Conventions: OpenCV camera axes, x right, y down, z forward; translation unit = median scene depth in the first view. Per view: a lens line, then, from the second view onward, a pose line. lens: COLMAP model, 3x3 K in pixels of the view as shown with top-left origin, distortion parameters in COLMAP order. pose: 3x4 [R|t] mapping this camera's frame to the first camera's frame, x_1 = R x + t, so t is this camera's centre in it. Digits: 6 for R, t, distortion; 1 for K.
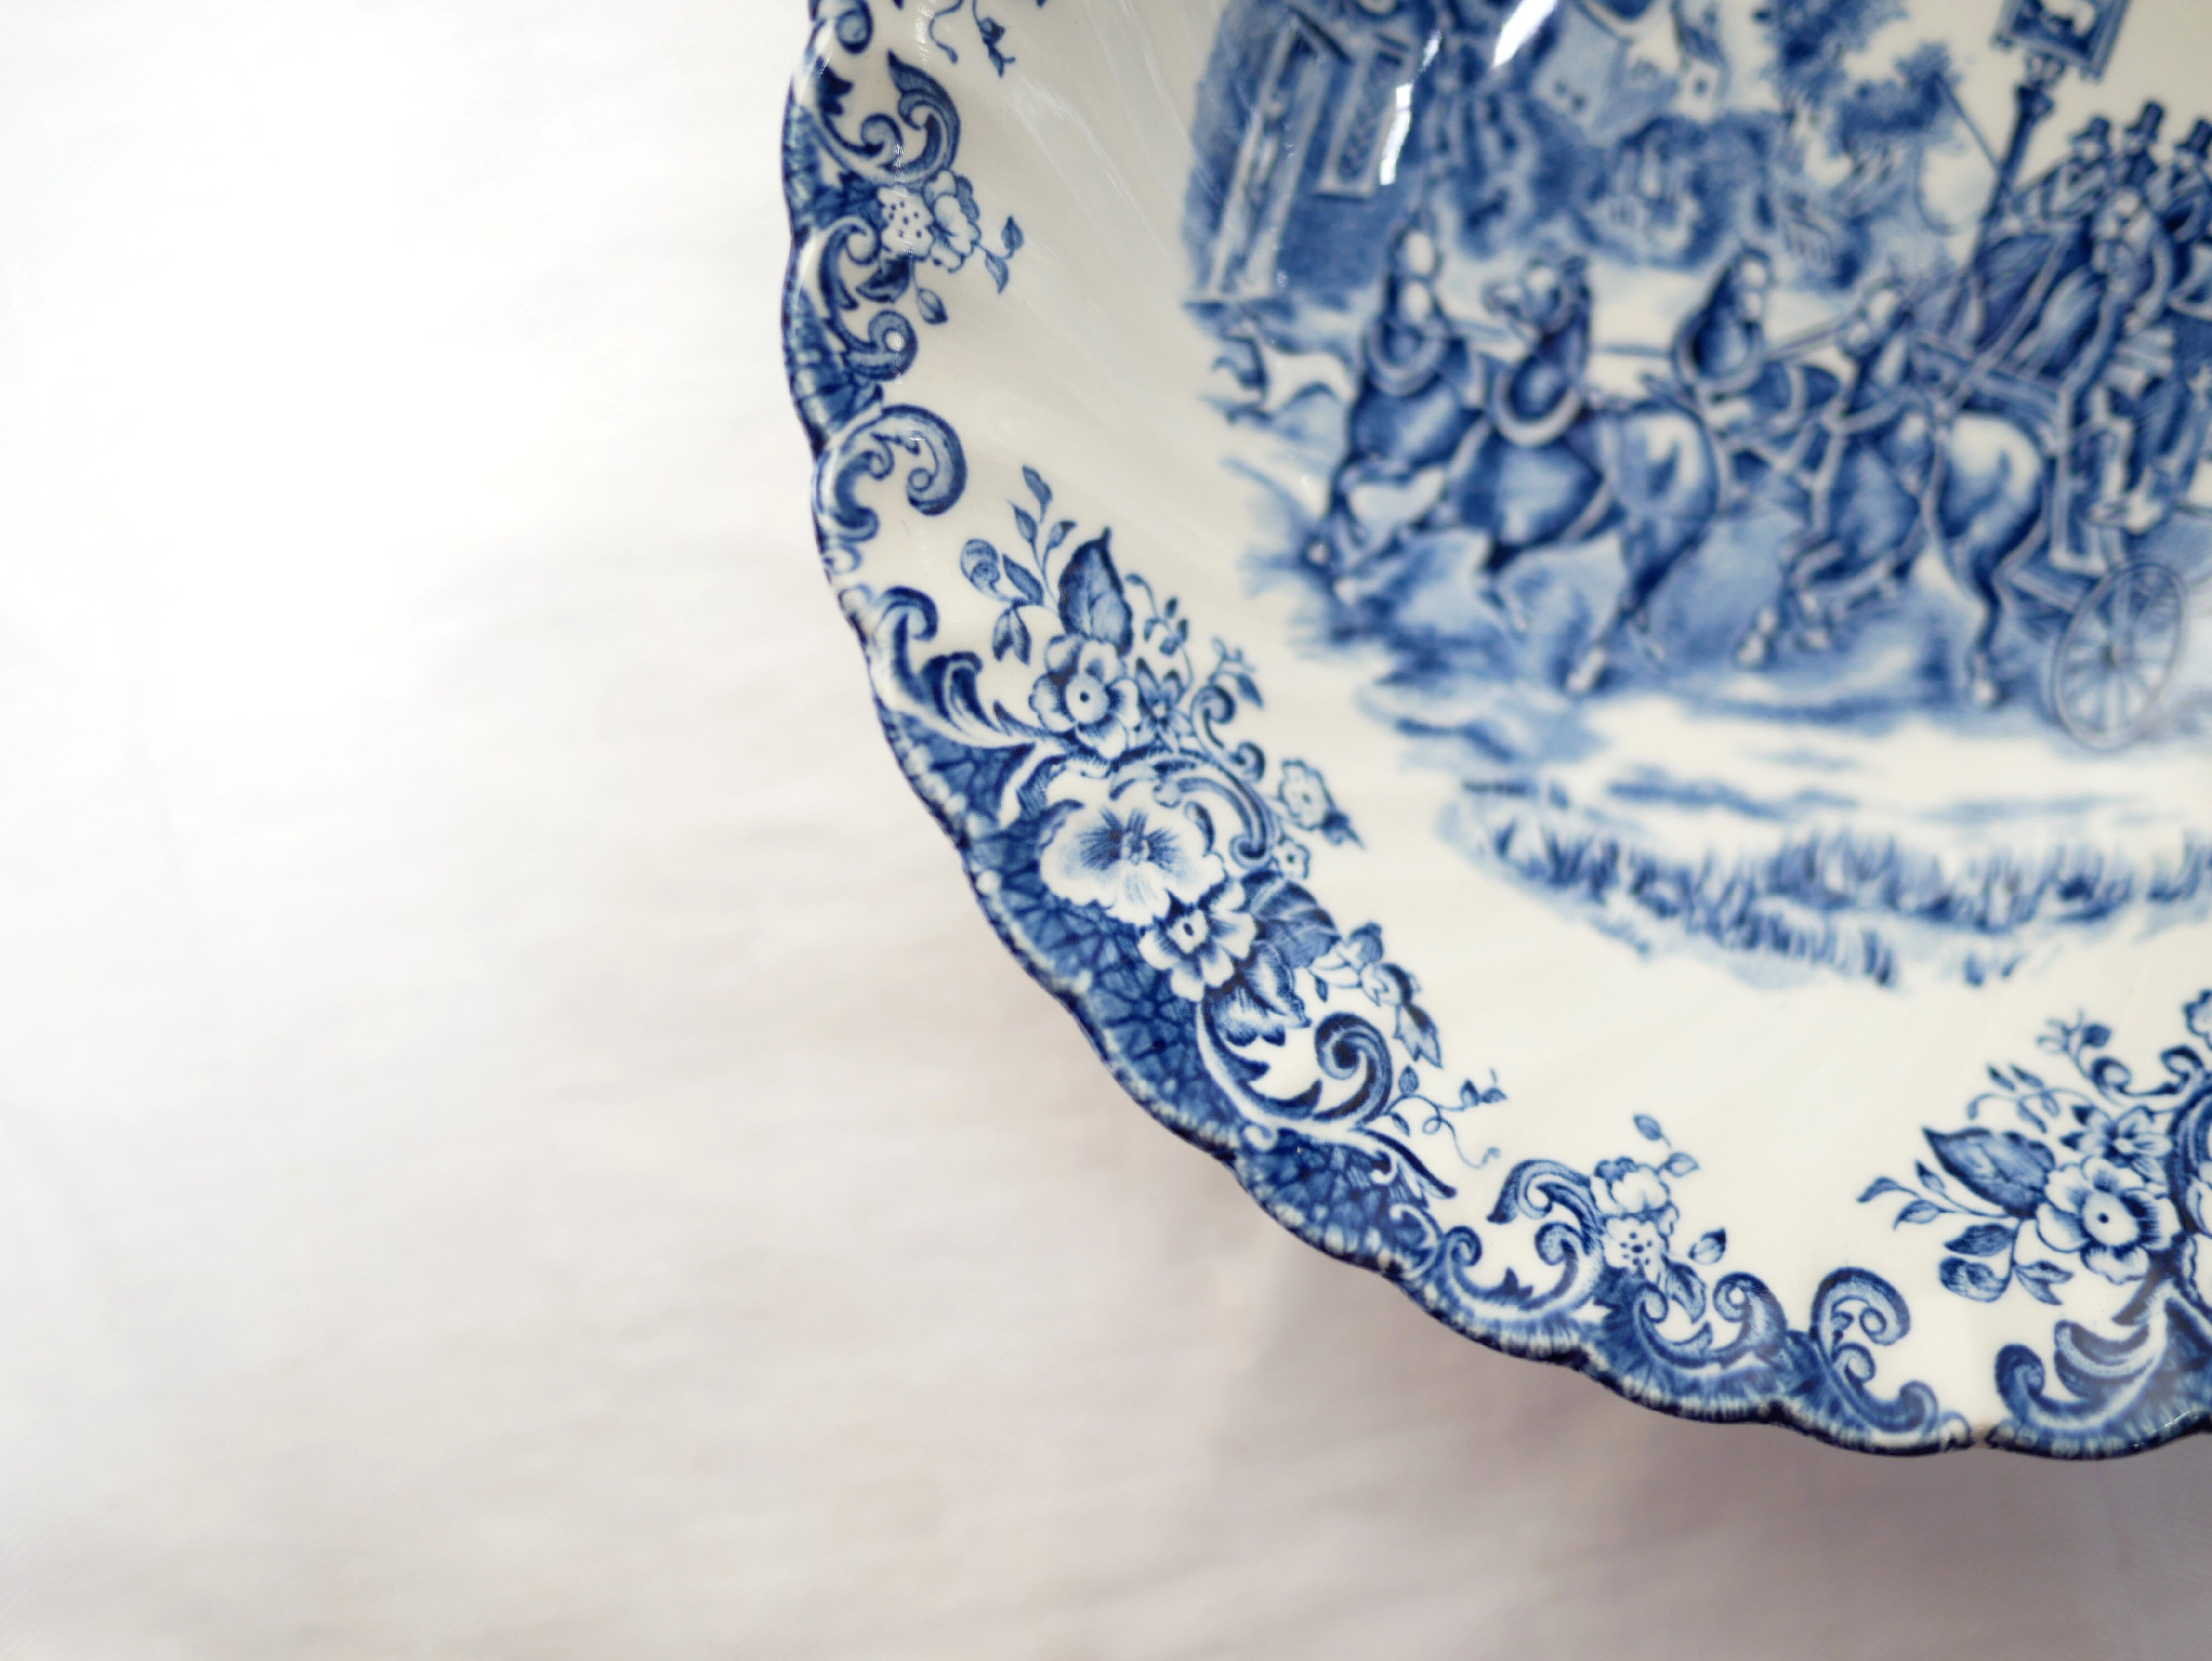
lens RADIAL K [[2576.0, 0, 1083.0], [0, 2576.0, 826.5], [0, 0, 1]] dist [-0.011837, -0.000847]
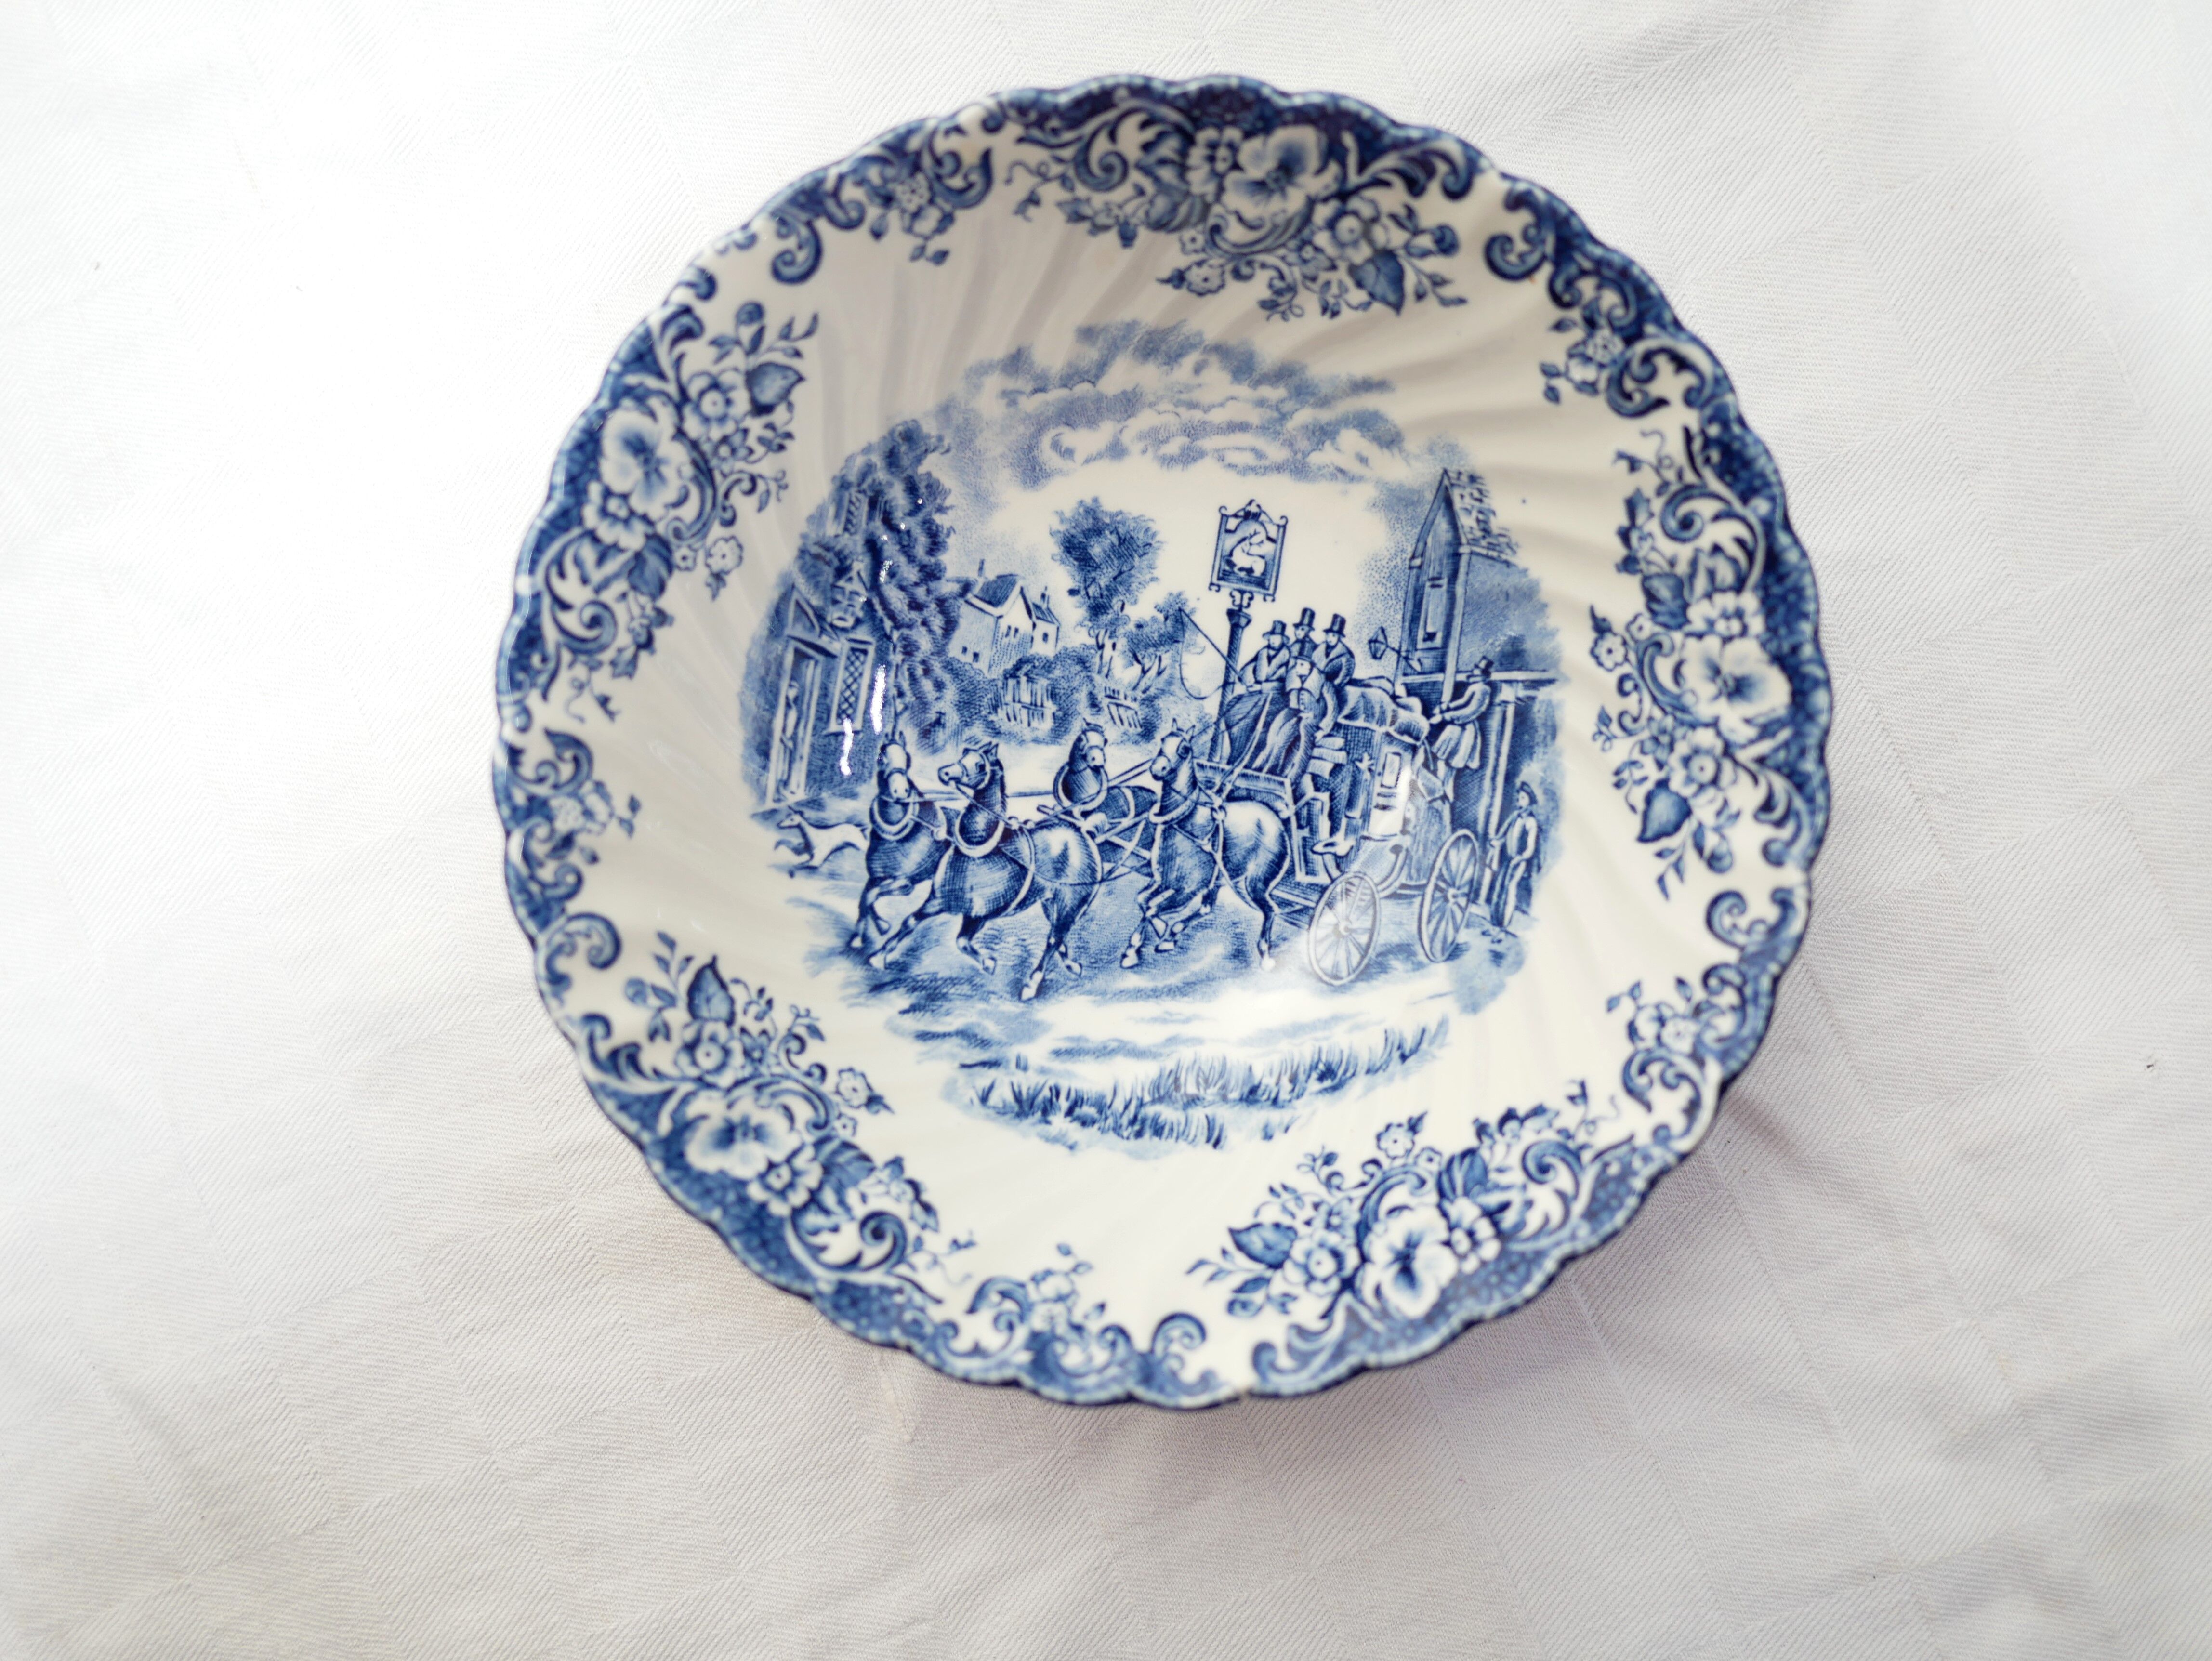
lens RADIAL K [[2576.0, 0, 1083.0], [0, 2576.0, 826.5], [0, 0, 1]] dist [-0.011837, -0.000847]
pose [[0.989202, -0.146301, 0.008695, 0.248111], [0.146472, 0.984821, -0.093136, -0.001604], [0.005063, 0.093404, 0.995615, -0.735914]]
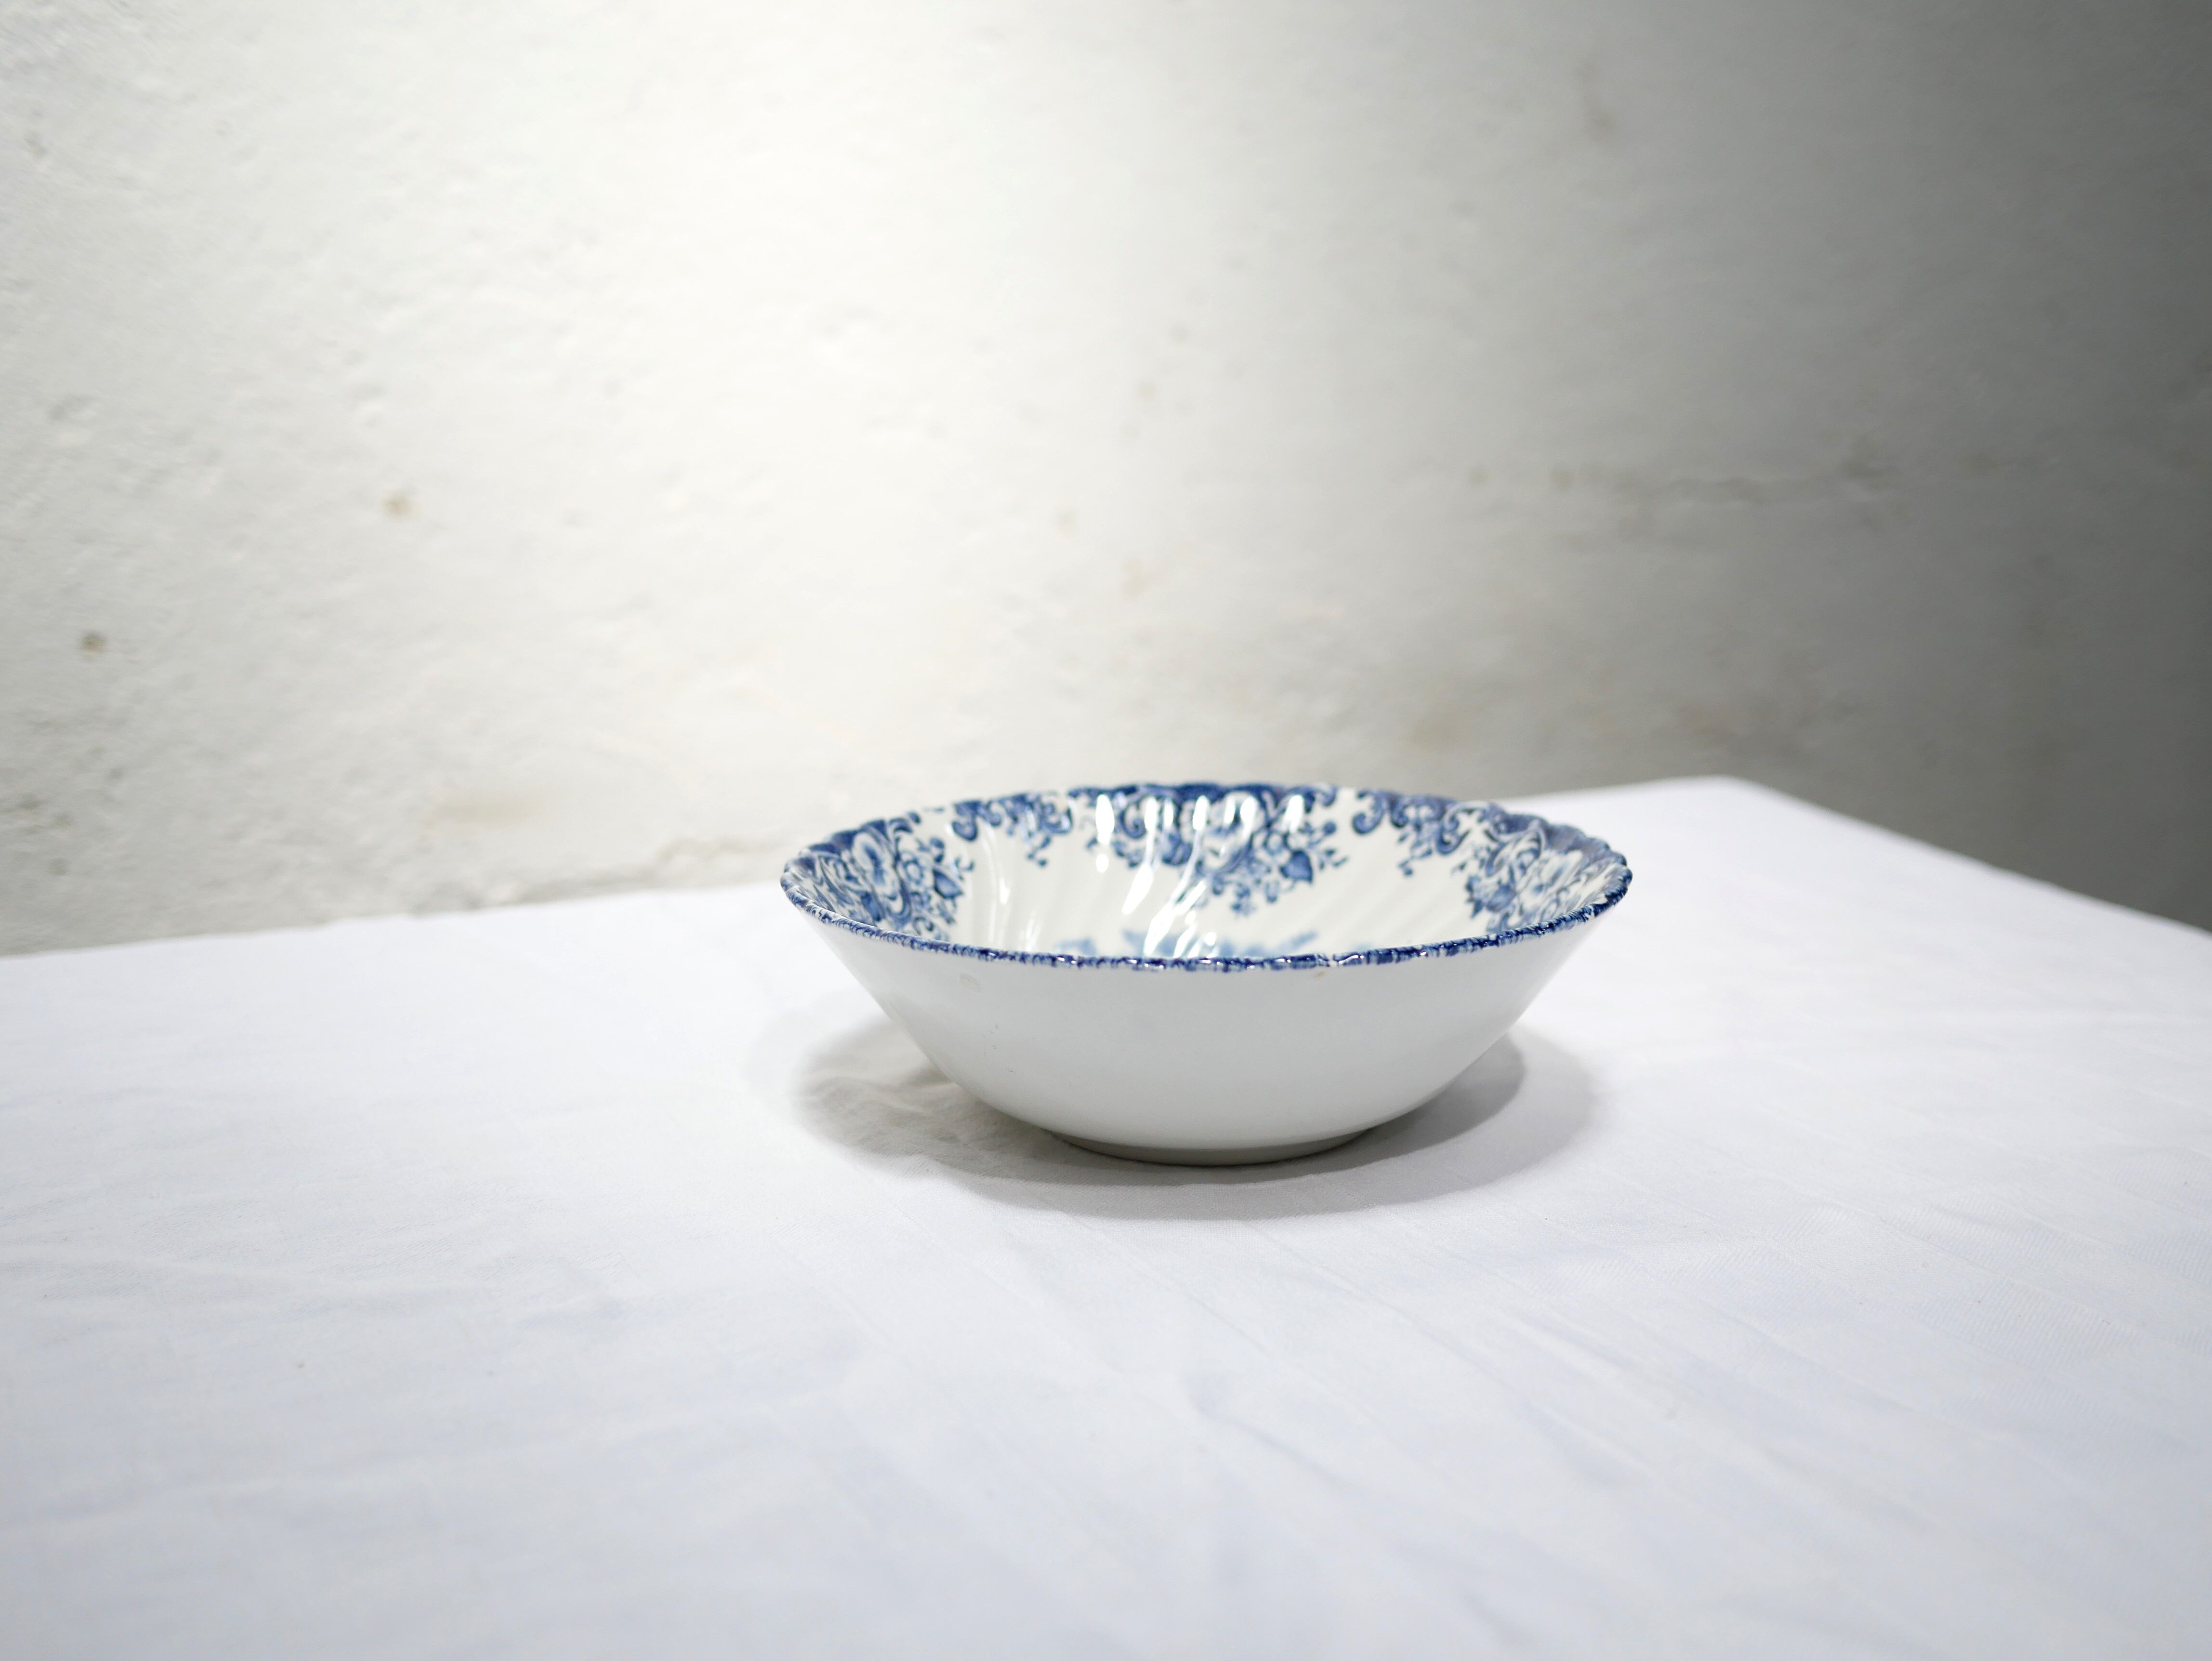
lens RADIAL K [[2576.0, 0, 1083.0], [0, 2576.0, 826.5], [0, 0, 1]] dist [-0.011837, -0.000847]
pose [[0.973503, -0.000127, 0.228672, -0.389941], [0.227667, 0.094183, -0.969173, 2.262241], [-0.021414, 0.995555, 0.091716, 0.586755]]
